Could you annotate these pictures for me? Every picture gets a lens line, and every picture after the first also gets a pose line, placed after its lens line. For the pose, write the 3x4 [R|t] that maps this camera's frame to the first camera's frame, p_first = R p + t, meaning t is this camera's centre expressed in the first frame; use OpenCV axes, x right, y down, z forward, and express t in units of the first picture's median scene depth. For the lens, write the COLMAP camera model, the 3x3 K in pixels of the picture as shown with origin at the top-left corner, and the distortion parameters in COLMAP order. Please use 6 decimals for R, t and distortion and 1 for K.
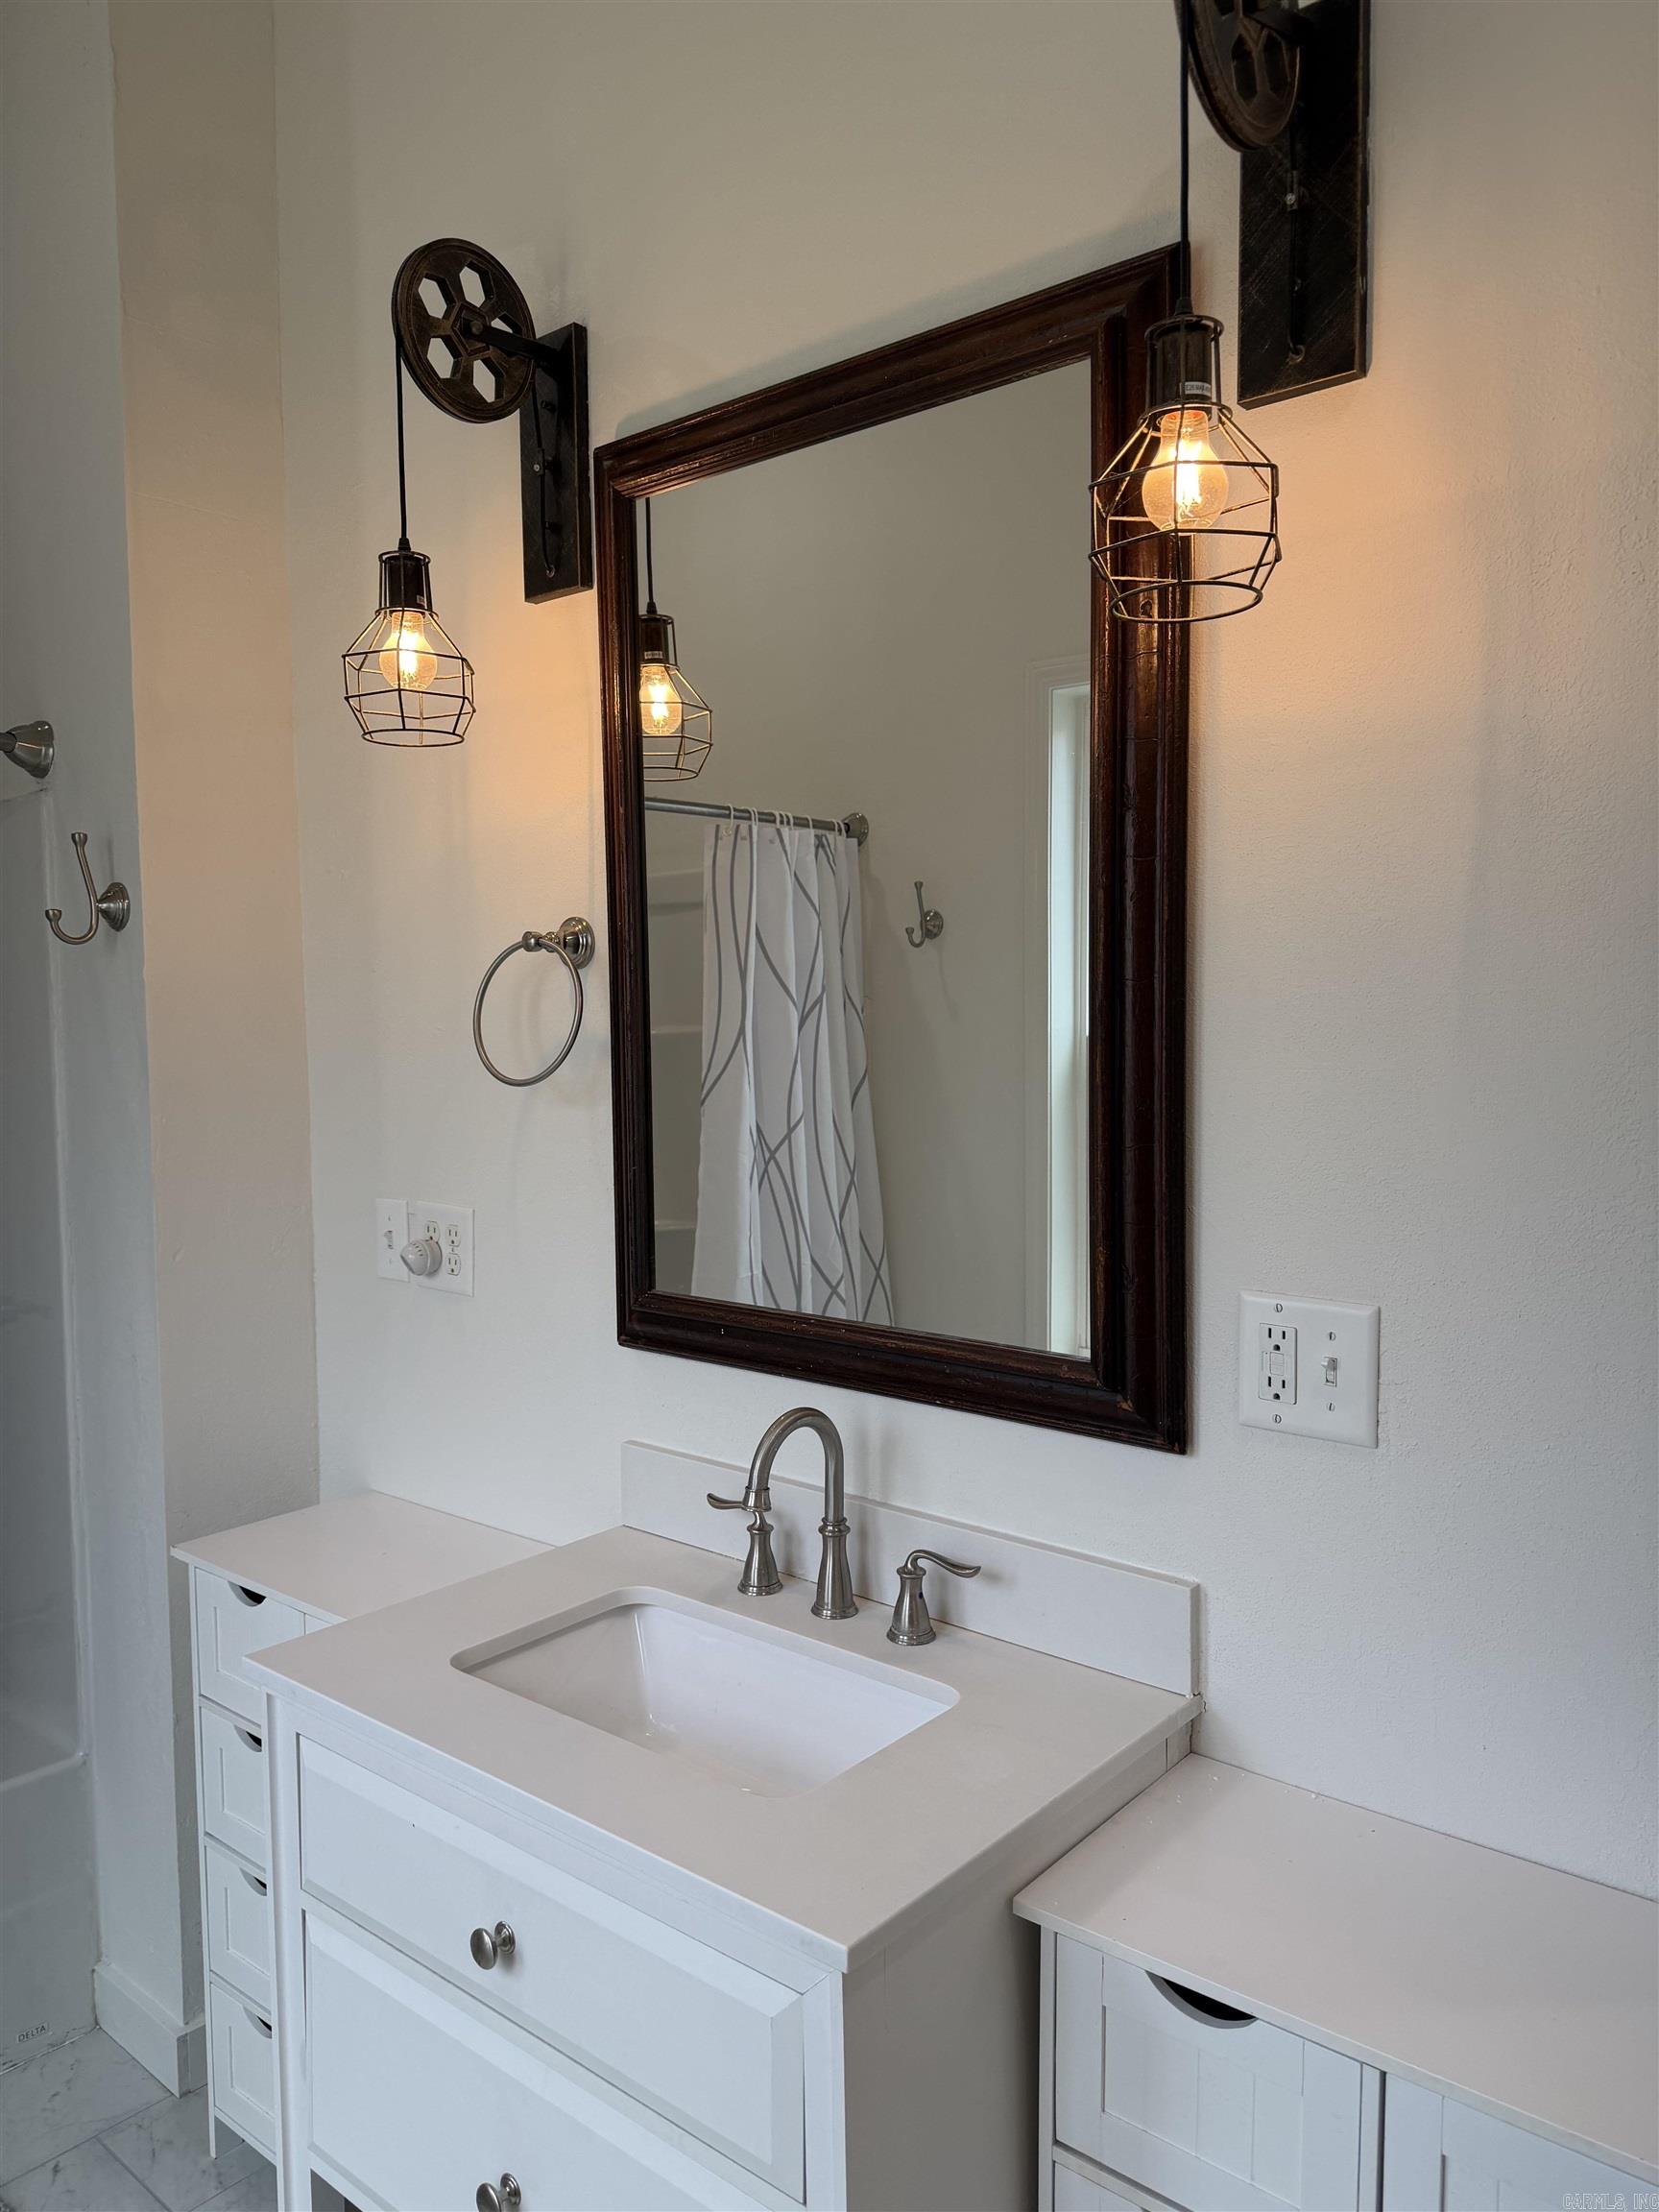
lens RADIAL K [[1530.9, 0, 829.5], [0, 1530.9, 1106.0], [0, 0, 1]] dist [0.061234, -0.122216]
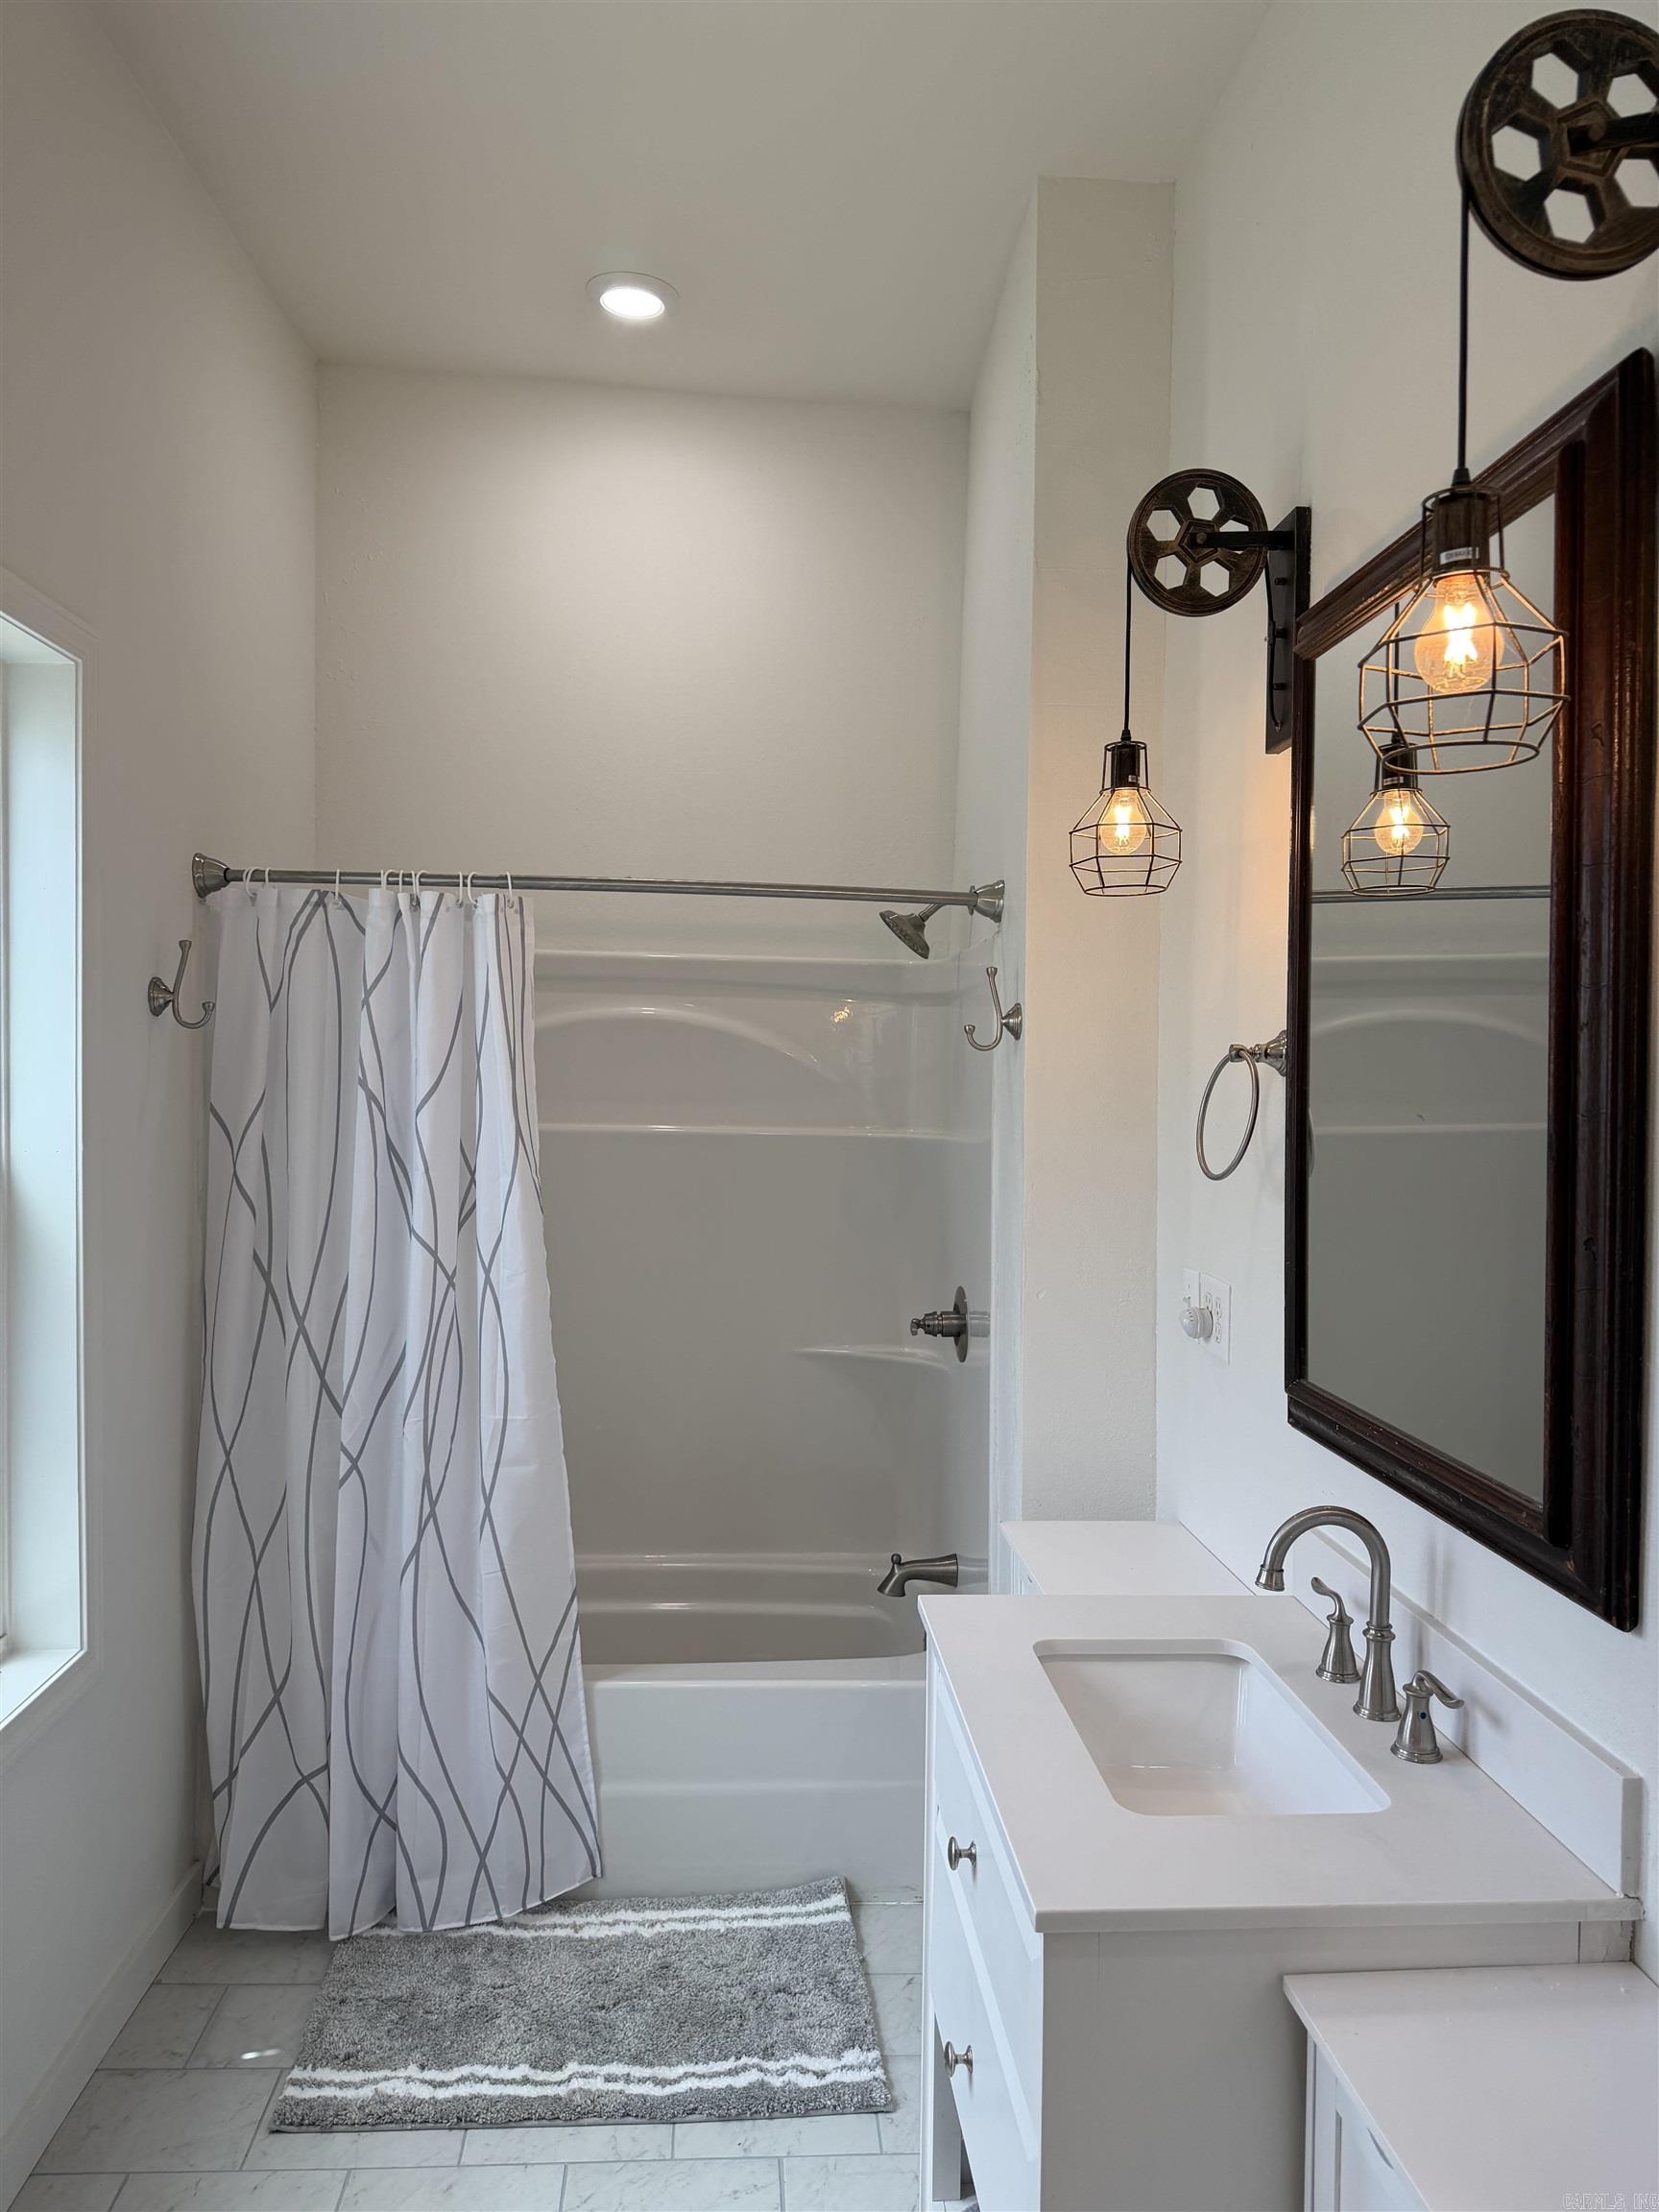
lens RADIAL K [[1530.9, 0, 829.5], [0, 1530.9, 1106.0], [0, 0, 1]] dist [0.061234, -0.122216]
pose [[0.685490, 0.030041, -0.727462, 0.450874], [-0.057651, 0.998251, -0.013102, -0.039411], [0.725796, 0.050920, 0.686023, 0.005853]]
